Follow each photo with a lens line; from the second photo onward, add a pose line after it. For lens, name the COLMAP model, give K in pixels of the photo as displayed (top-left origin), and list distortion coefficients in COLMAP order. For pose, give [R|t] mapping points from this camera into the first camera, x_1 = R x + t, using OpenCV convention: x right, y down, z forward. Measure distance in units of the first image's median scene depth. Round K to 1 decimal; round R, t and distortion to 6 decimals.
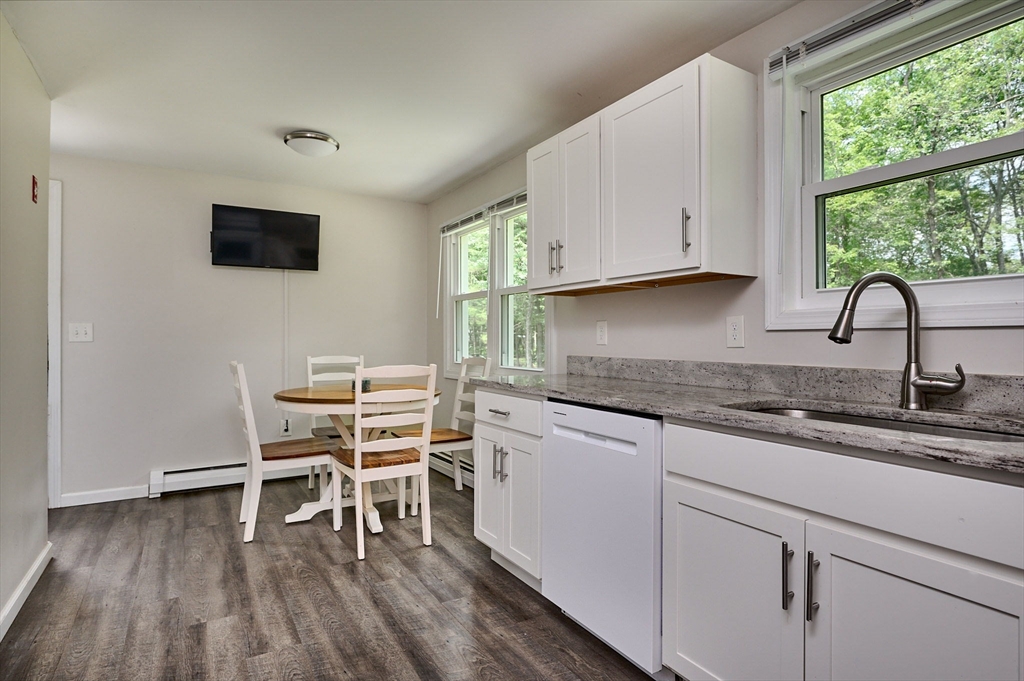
lens RADIAL K [[533.2, 0, 513.3], [0, 533.2, 337.0], [0, 0, 1]] dist [-0.007687, 0.000520]
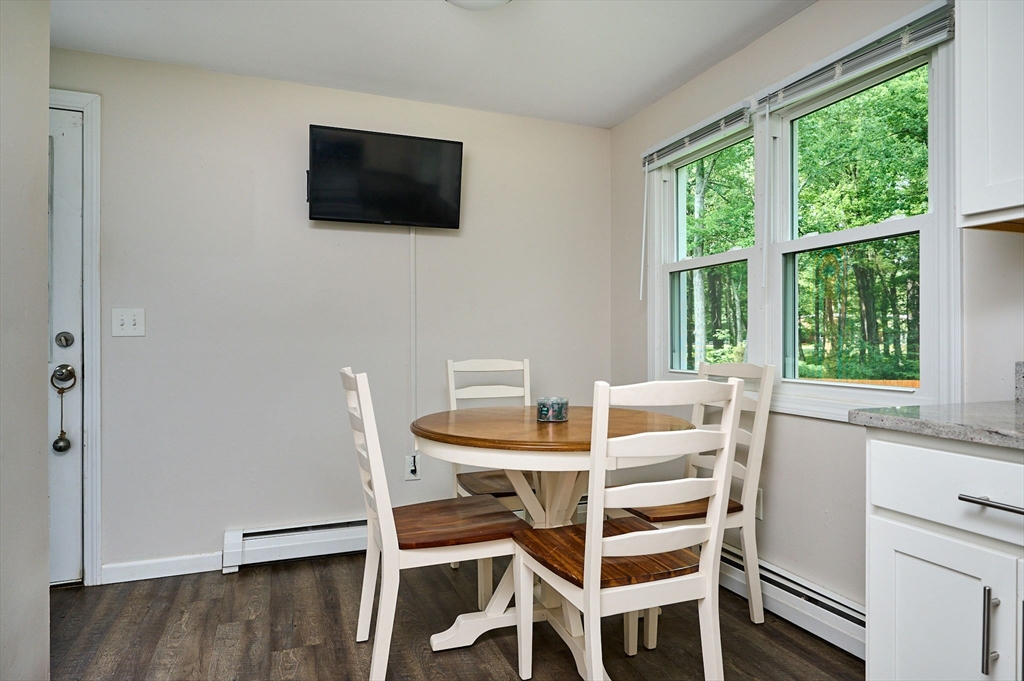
lens RADIAL K [[618.2, 0, 511.4], [0, 618.2, 339.3], [0, 0, 1]] dist [0.009543, -0.000459]
pose [[0.982289, -0.001116, -0.187368, -0.218809], [0.001537, 0.999997, 0.002101, 0.012920], [0.187365, -0.002352, 0.982288, 0.361165]]
